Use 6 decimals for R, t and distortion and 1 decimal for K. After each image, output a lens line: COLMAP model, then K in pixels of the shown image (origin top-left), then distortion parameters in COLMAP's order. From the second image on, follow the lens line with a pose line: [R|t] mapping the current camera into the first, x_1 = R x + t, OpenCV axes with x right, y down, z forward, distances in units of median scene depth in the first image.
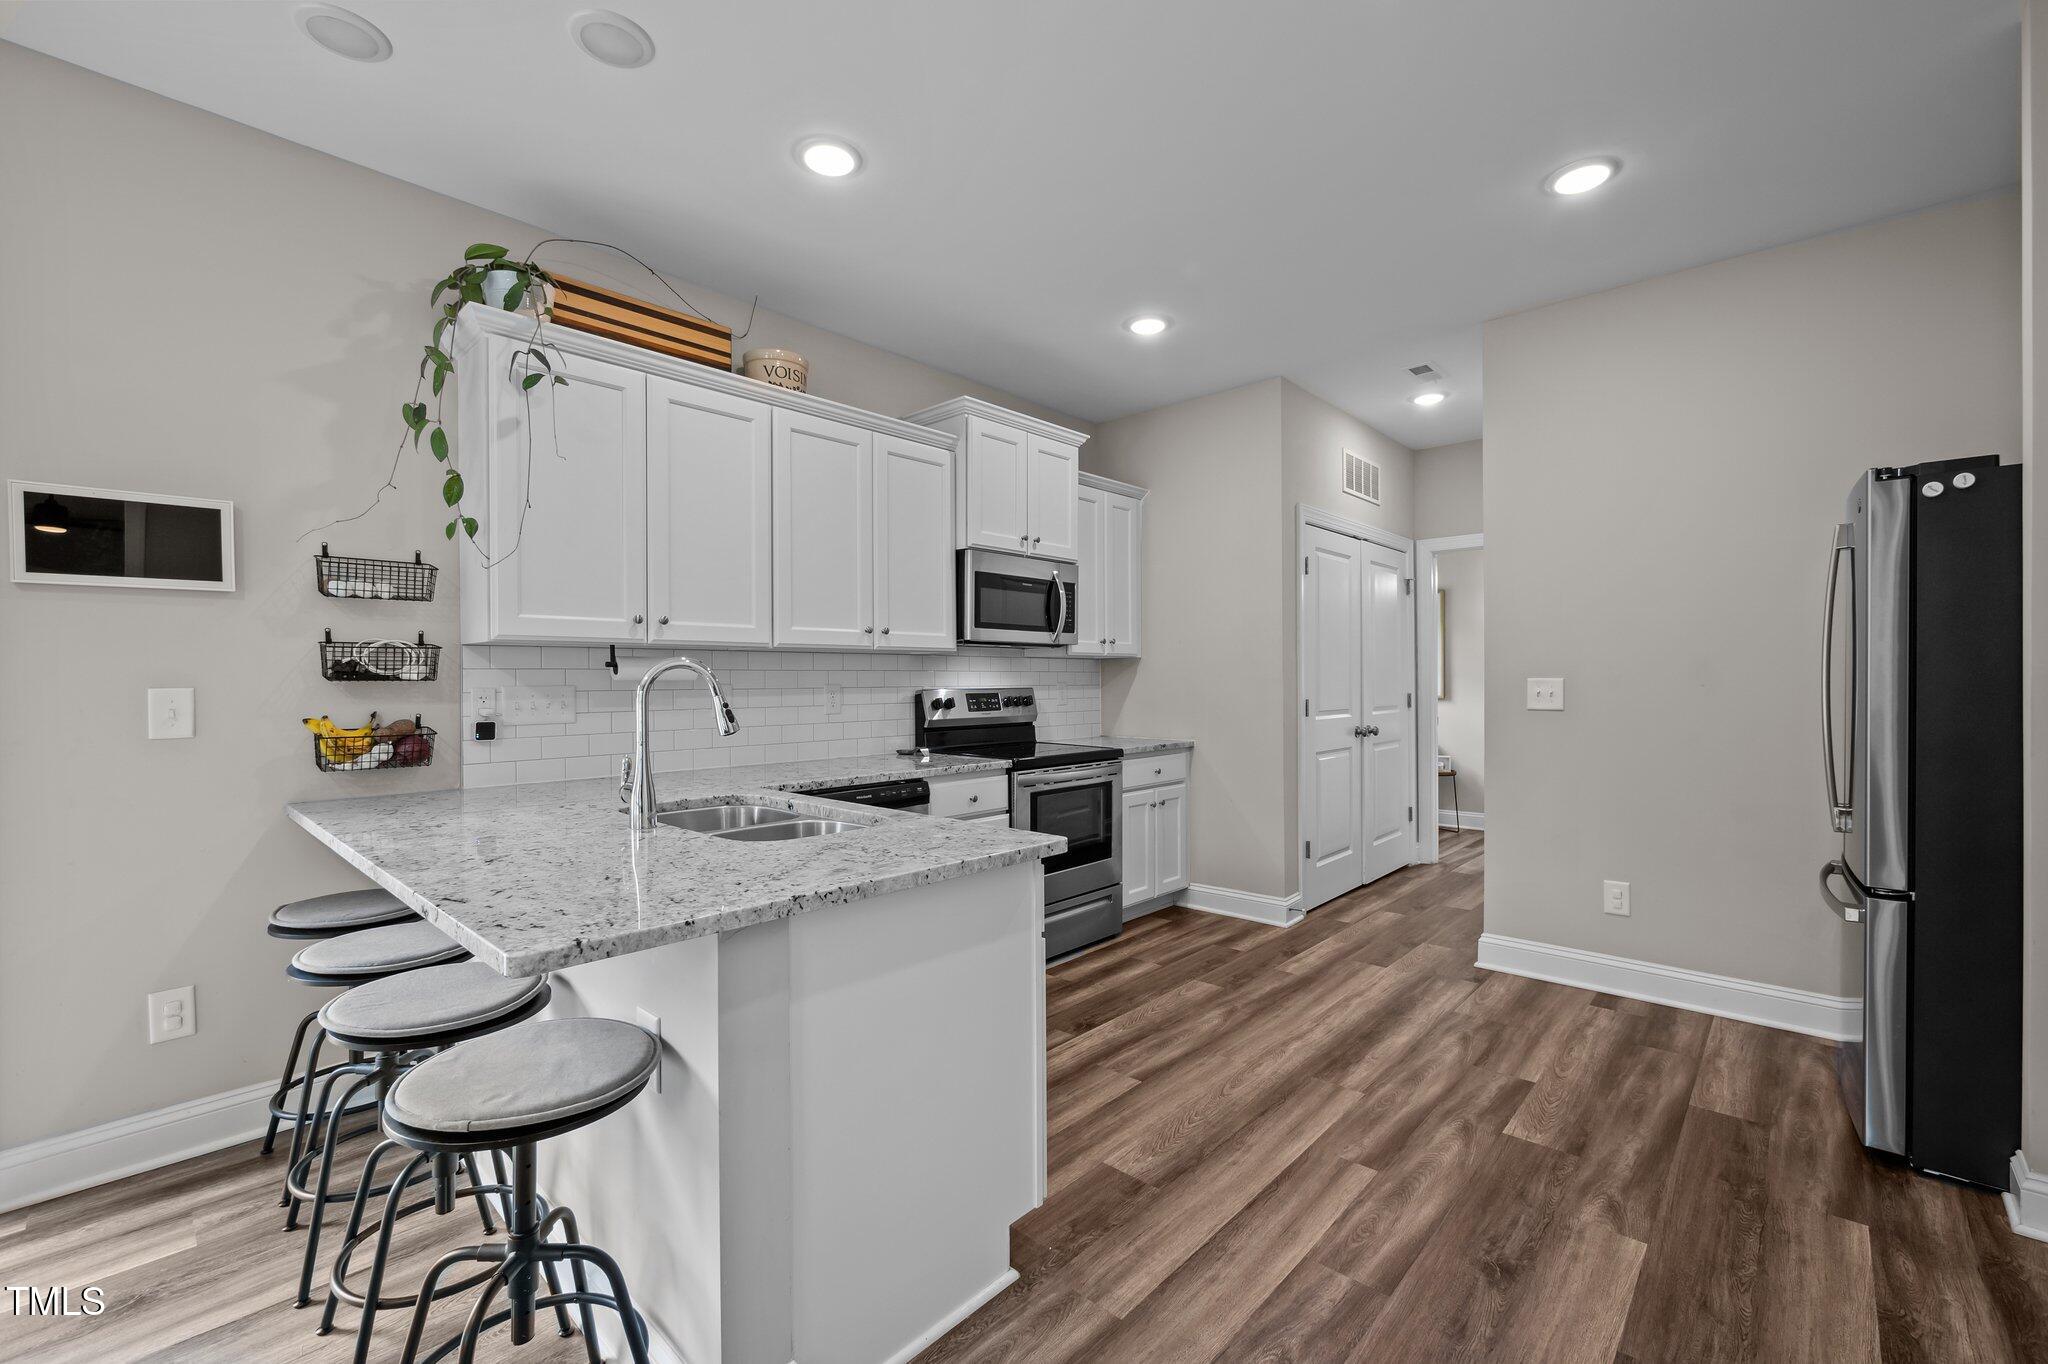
lens RADIAL K [[855.6, 0, 1028.1], [0, 855.6, 682.6], [0, 0, 1]] dist [-0.006736, 0.000669]
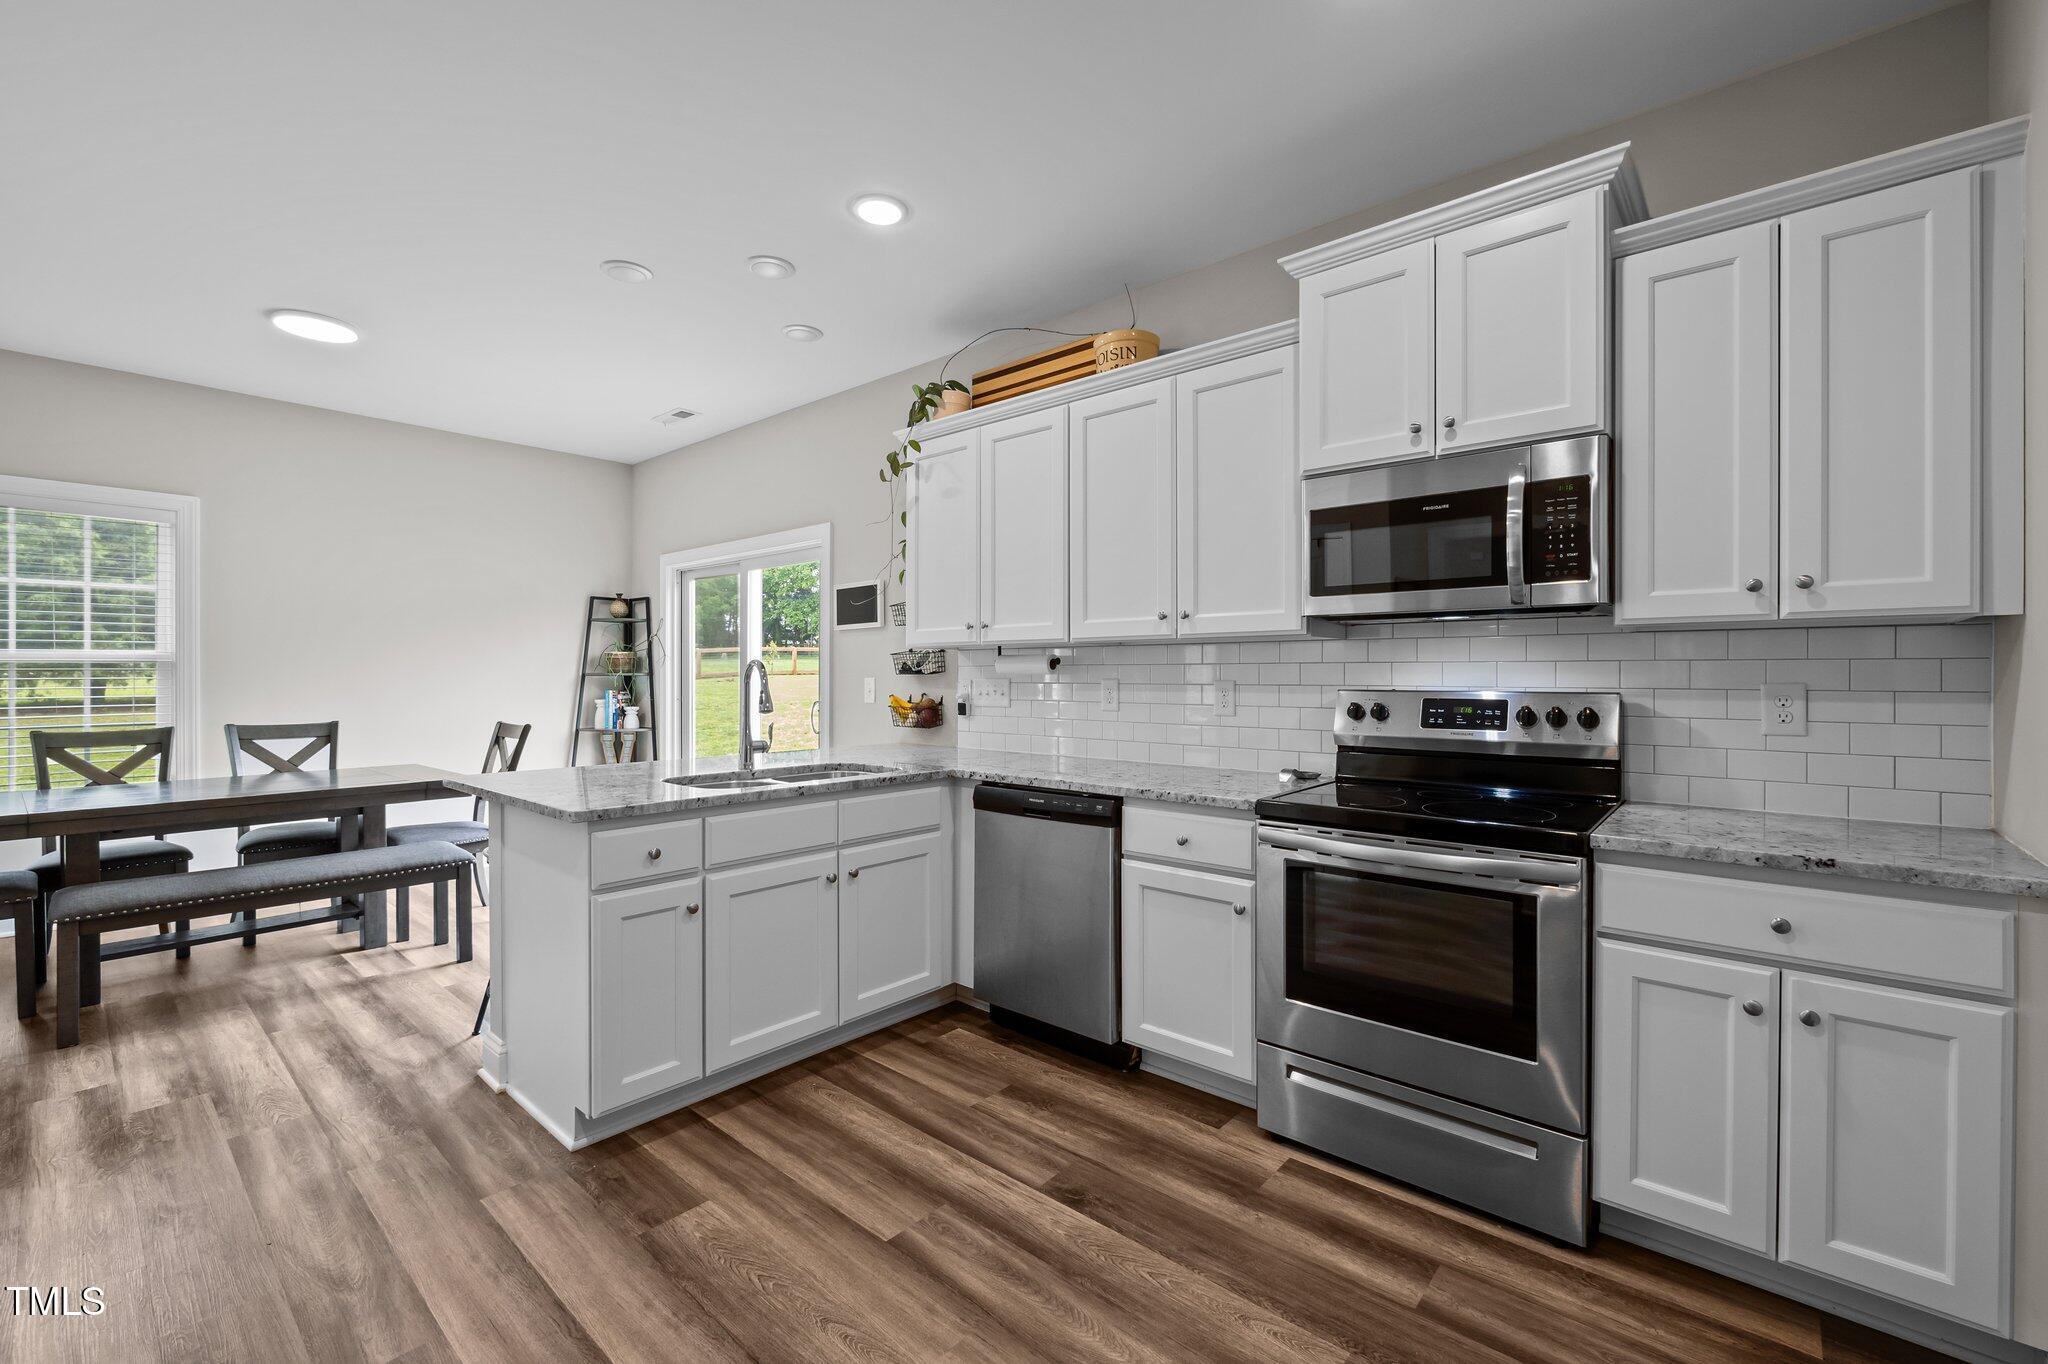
lens RADIAL K [[855.6, 0, 1023.7], [0, 855.6, 672.2], [0, 0, 1]] dist [-0.006736, 0.000669]
pose [[0.028090, 0.001607, -0.999604, 0.709777], [-0.004618, 0.999988, 0.001477, -0.007133], [0.999595, 0.004574, 0.028097, 0.916681]]
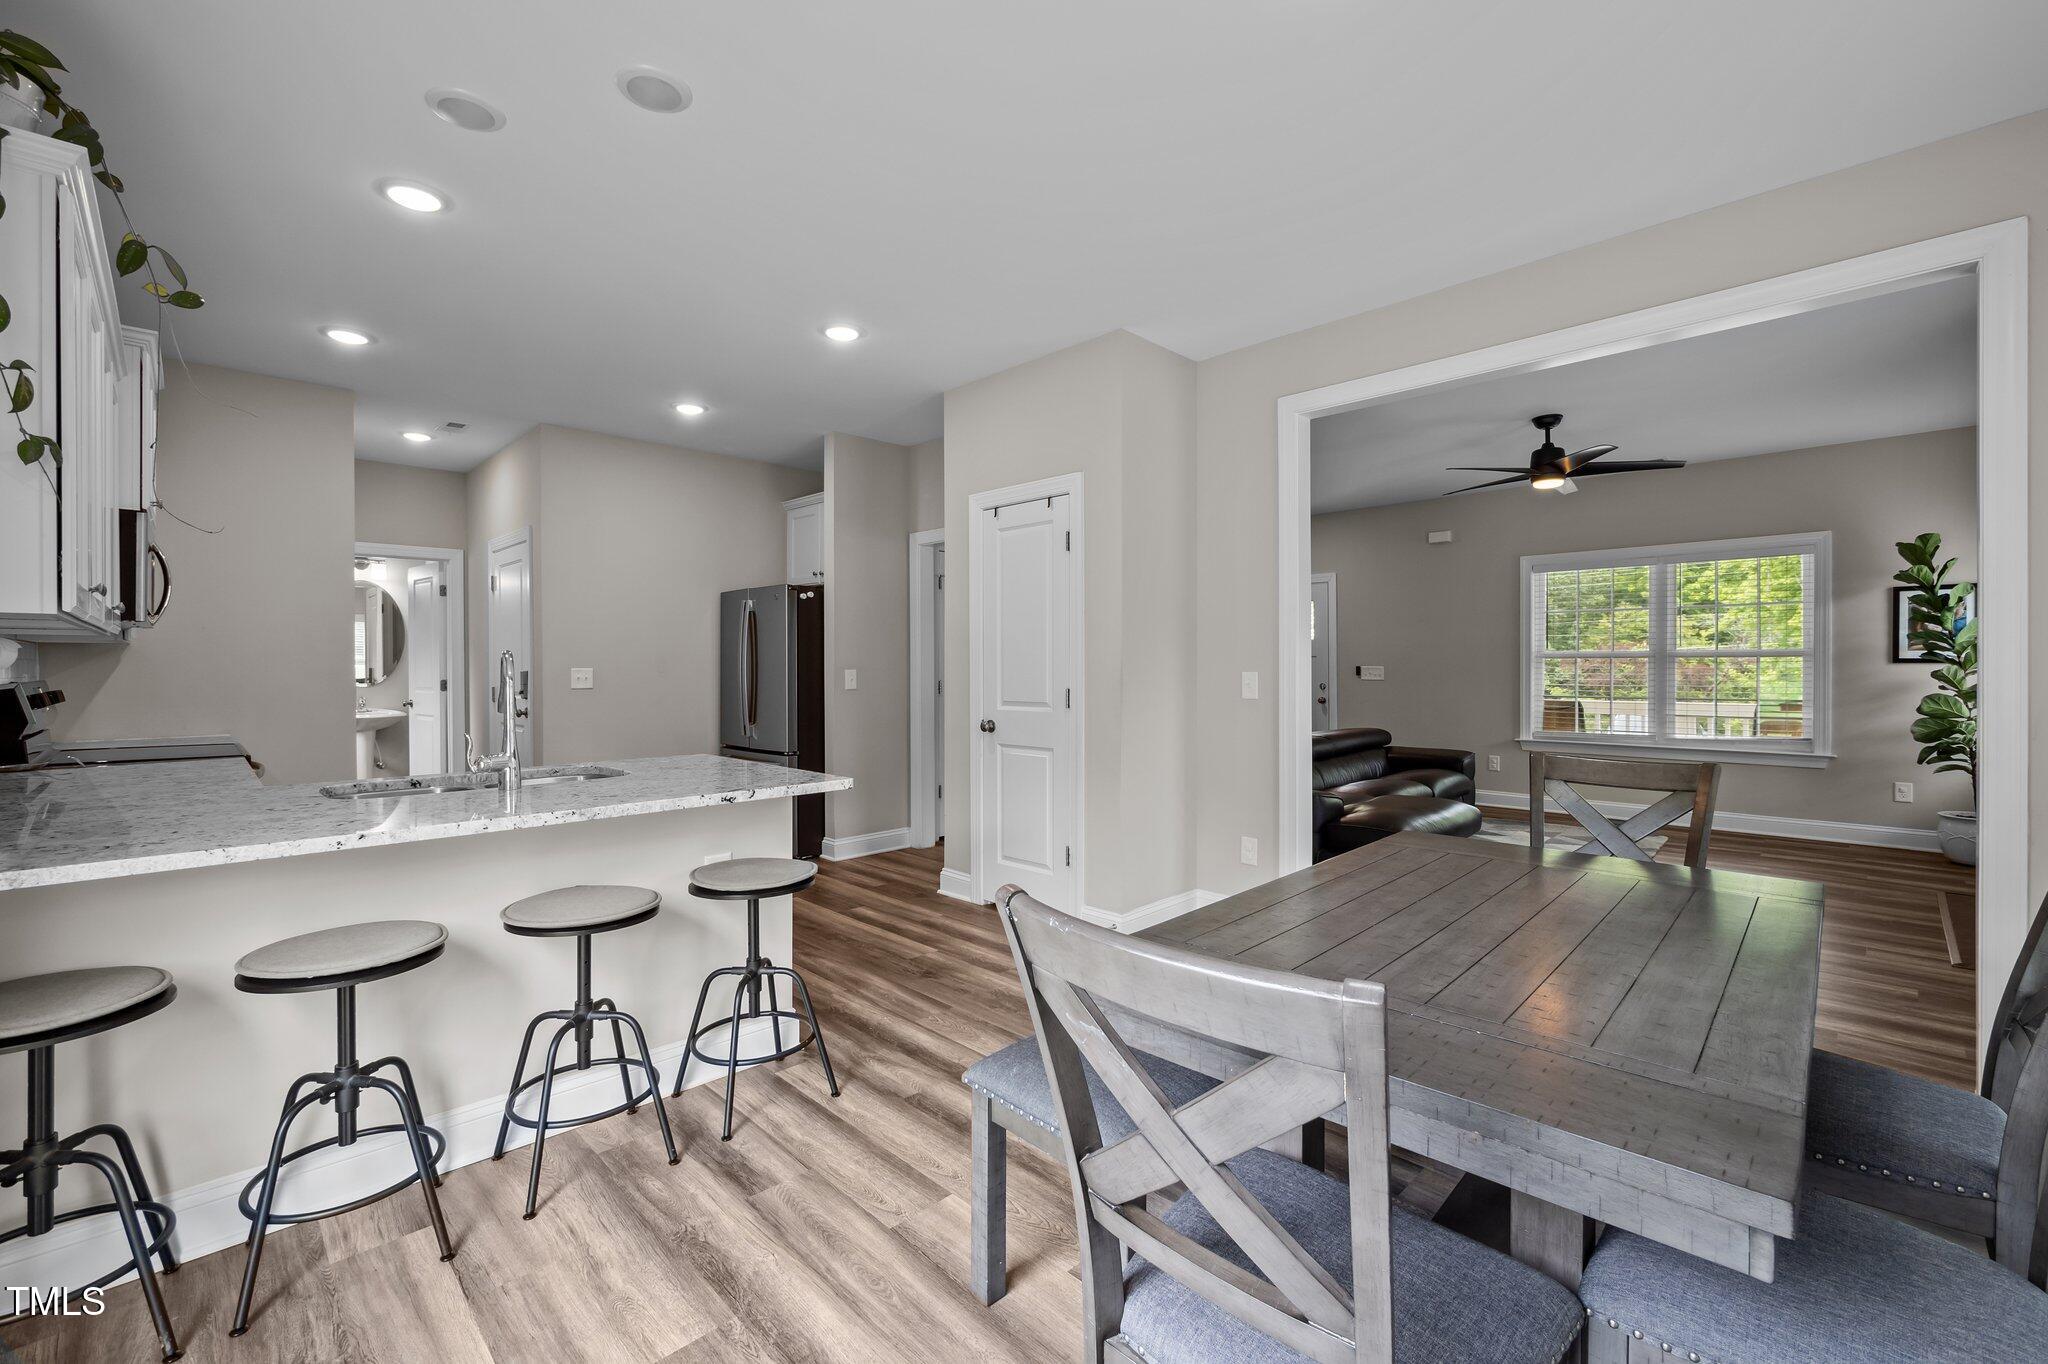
lens RADIAL K [[855.6, 0, 1016.8], [0, 855.6, 672.1], [0, 0, 1]] dist [-0.006736, 0.000669]
pose [[0.053905, -0.003237, 0.998541, -1.018122], [0.005893, 0.999978, 0.002923, 0.002131], [-0.998529, 0.005727, 0.053923, 0.131904]]
